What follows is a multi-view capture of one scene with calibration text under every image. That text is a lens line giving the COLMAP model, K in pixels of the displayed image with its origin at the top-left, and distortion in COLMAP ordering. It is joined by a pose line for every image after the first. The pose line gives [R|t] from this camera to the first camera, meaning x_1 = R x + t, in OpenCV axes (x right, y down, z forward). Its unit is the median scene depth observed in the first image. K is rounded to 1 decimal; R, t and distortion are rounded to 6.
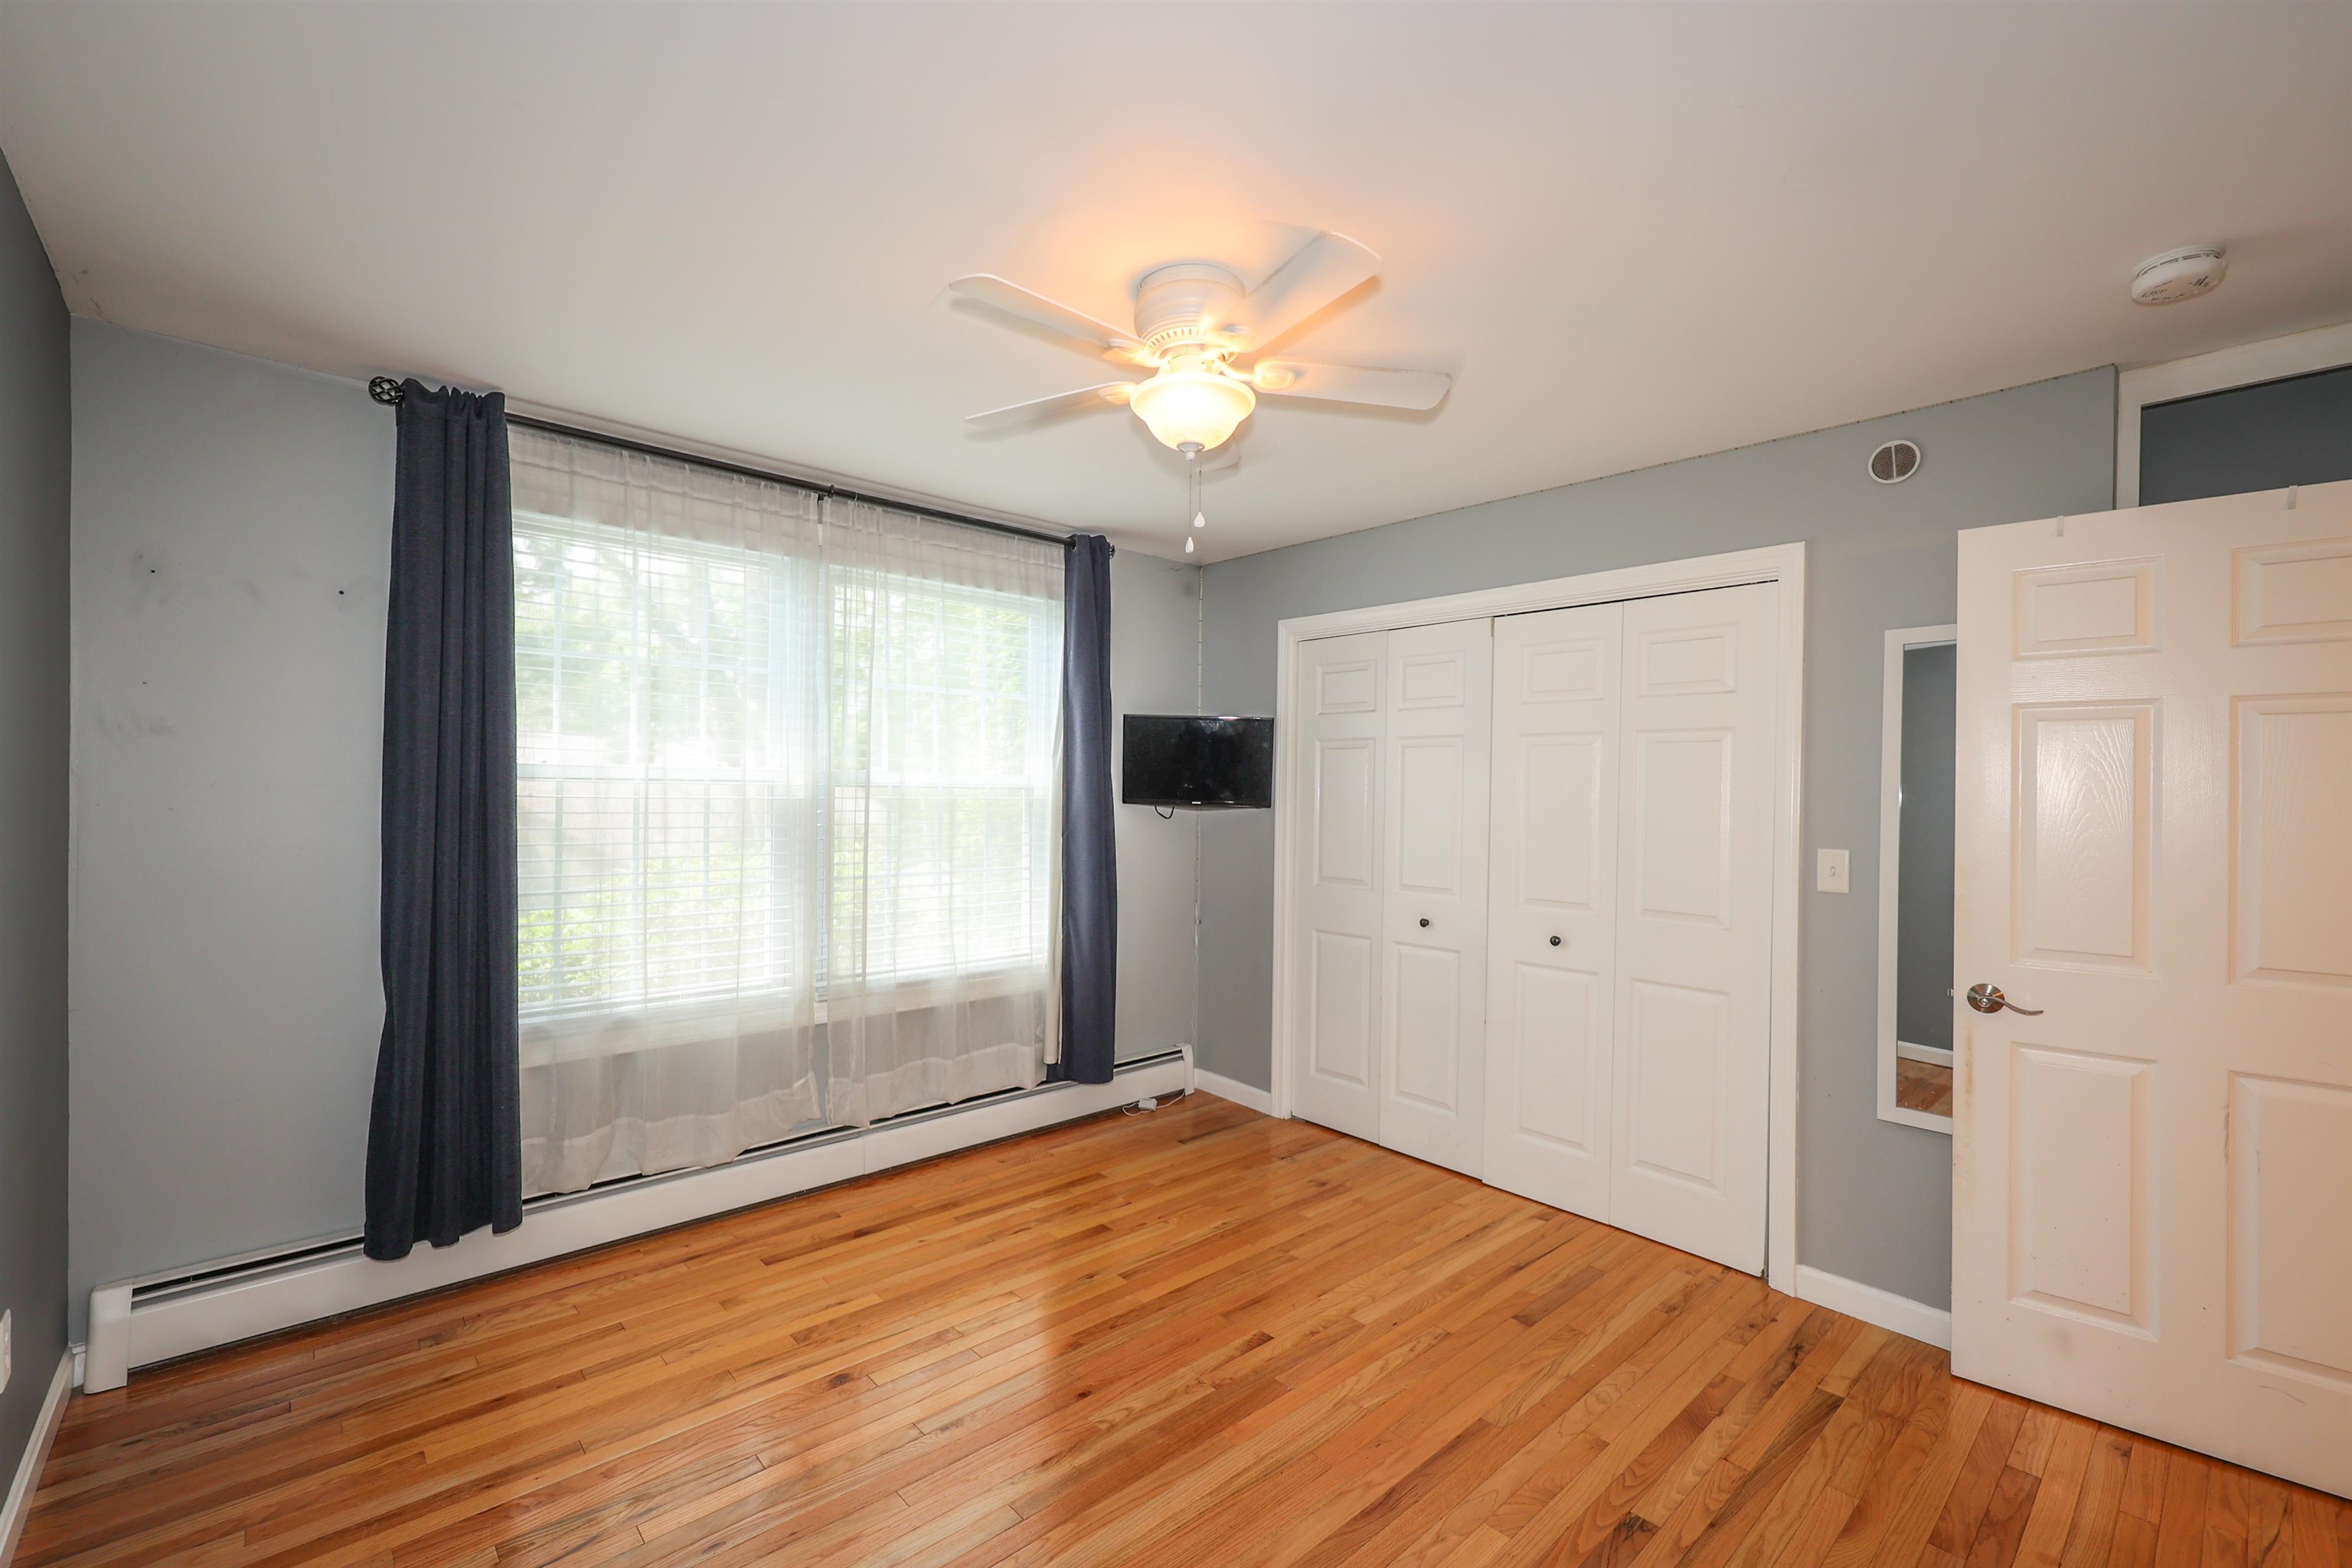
lens RADIAL K [[981.3, 0, 1172.8], [0, 981.3, 793.7], [0, 0, 1]] dist [0.001280, 0.000078]
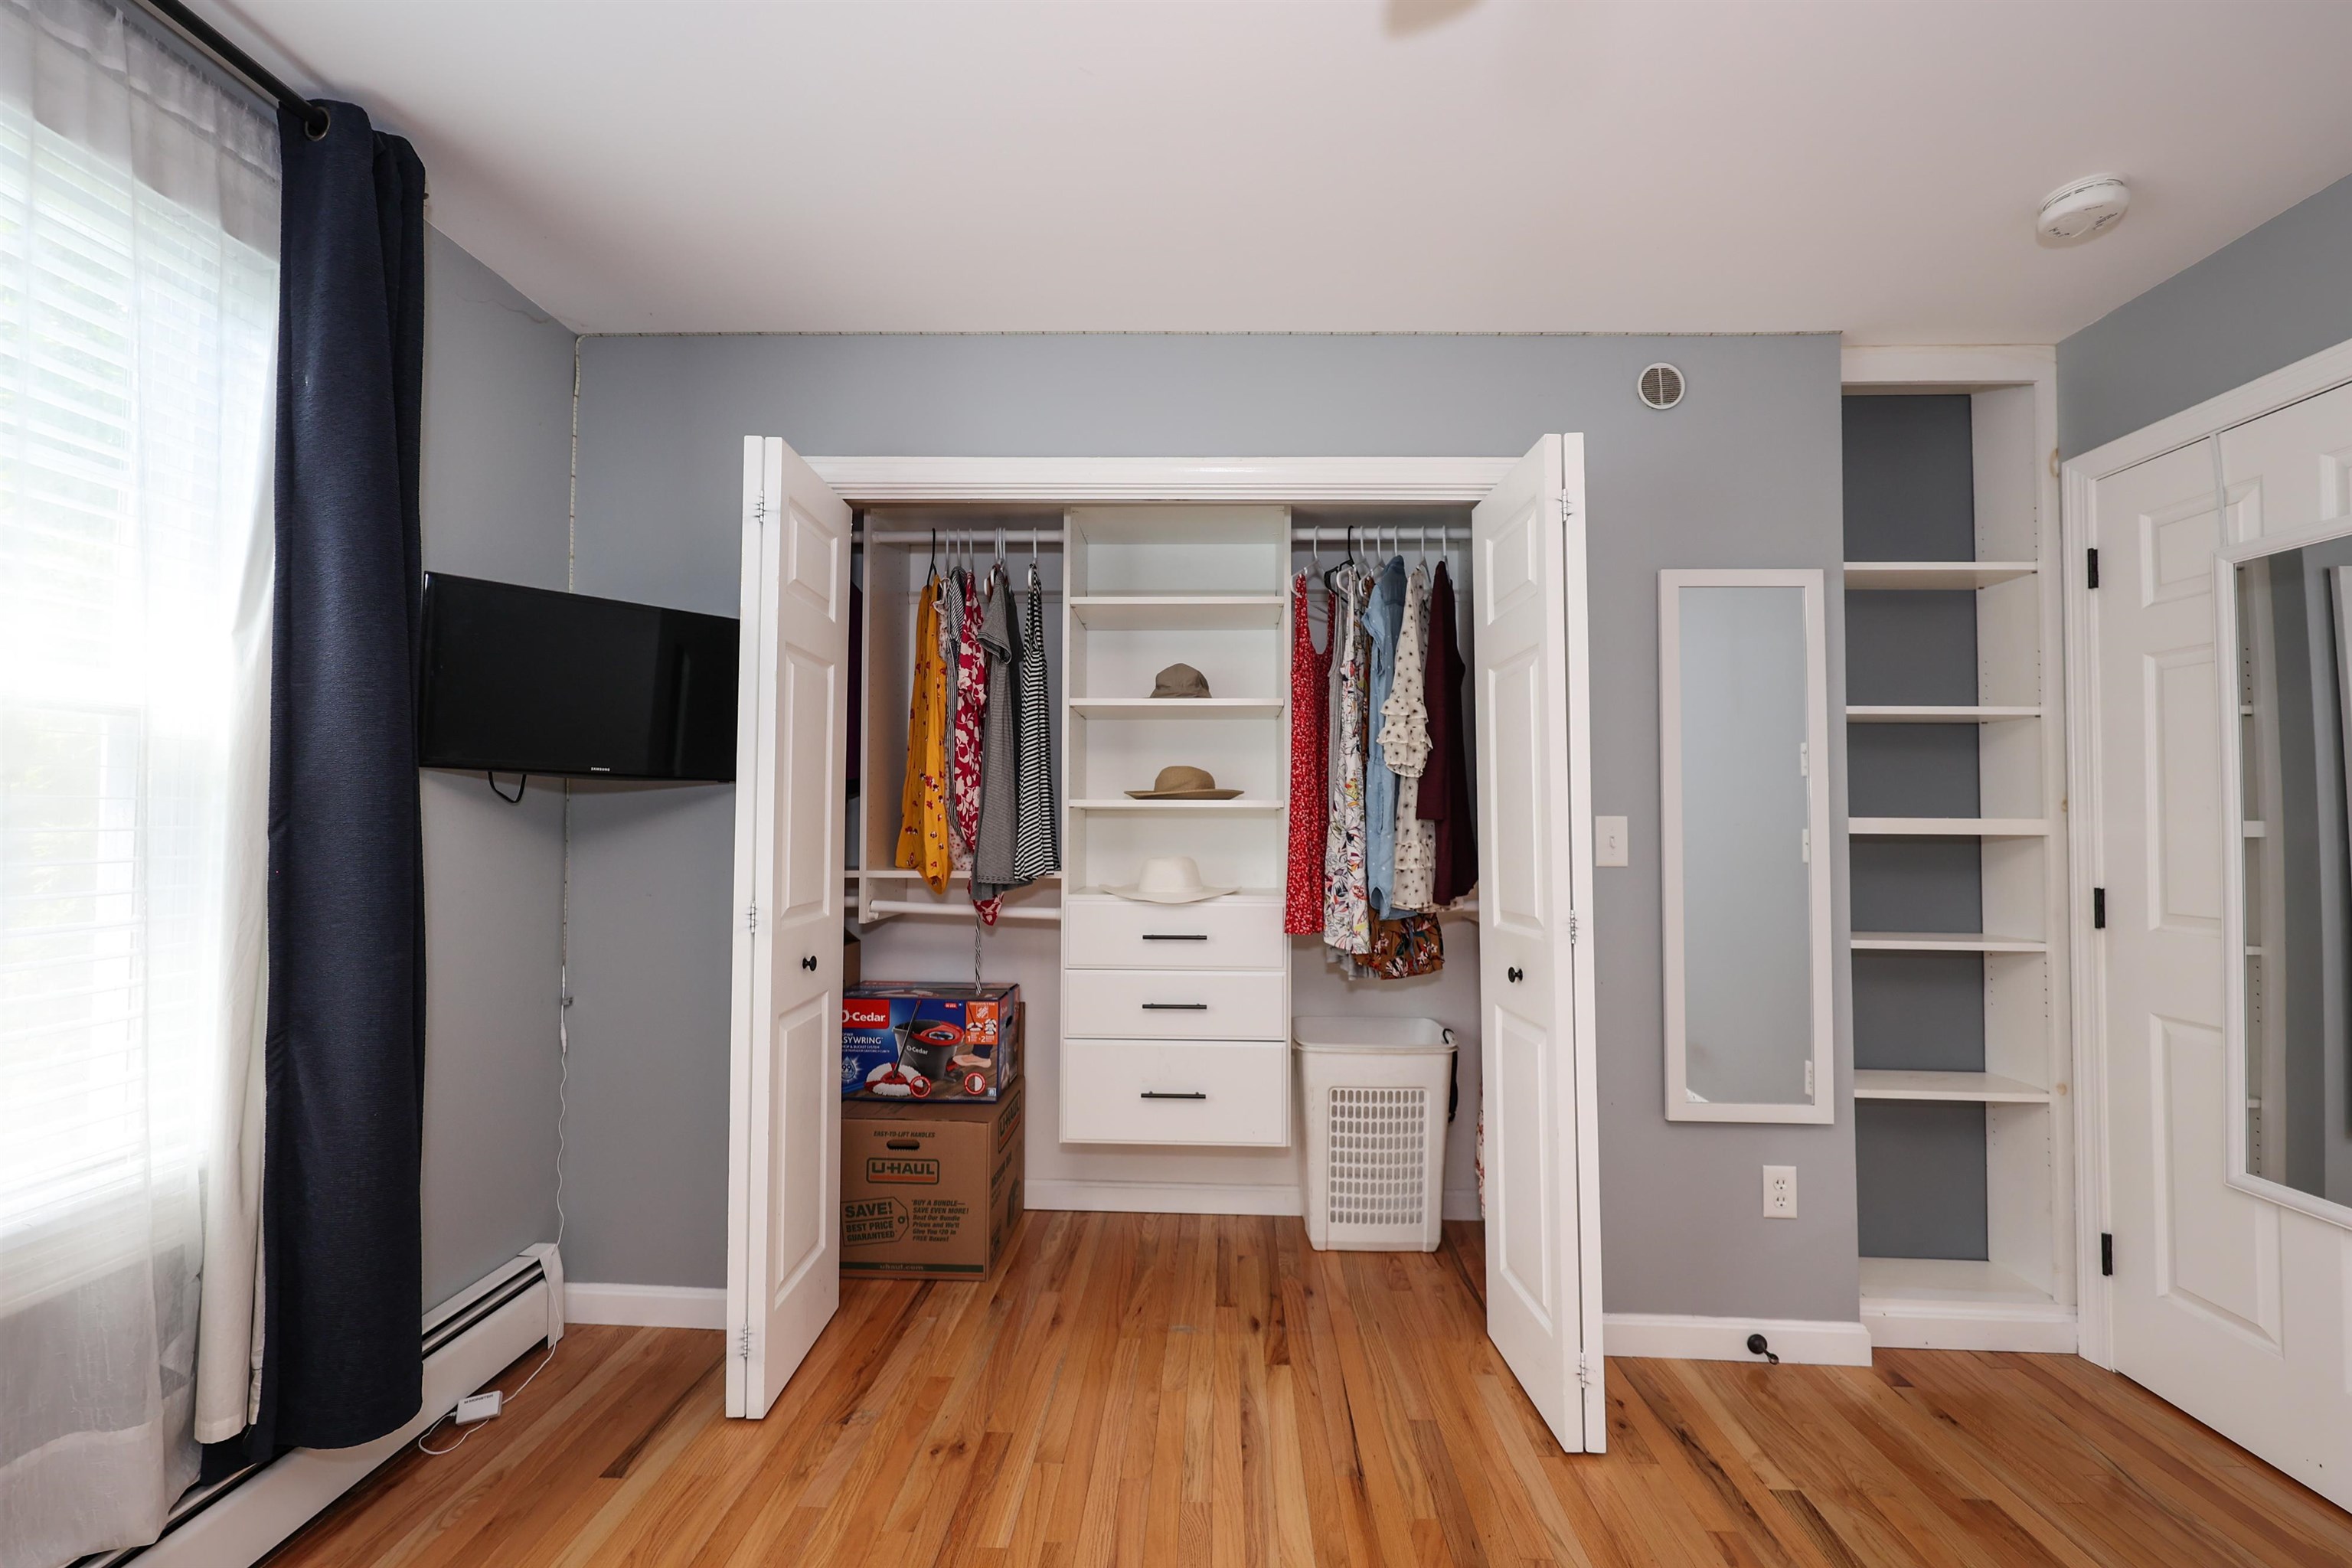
lens RADIAL K [[963.9, 0, 1185.6], [0, 963.9, 789.1], [0, 0, 1]] dist [0.001684, -0.000223]
pose [[0.694675, 0.014304, 0.719181, -0.136801], [0.003228, 0.999730, -0.023002, 0.035373], [-0.719316, 0.018300, 0.694442, 0.465199]]
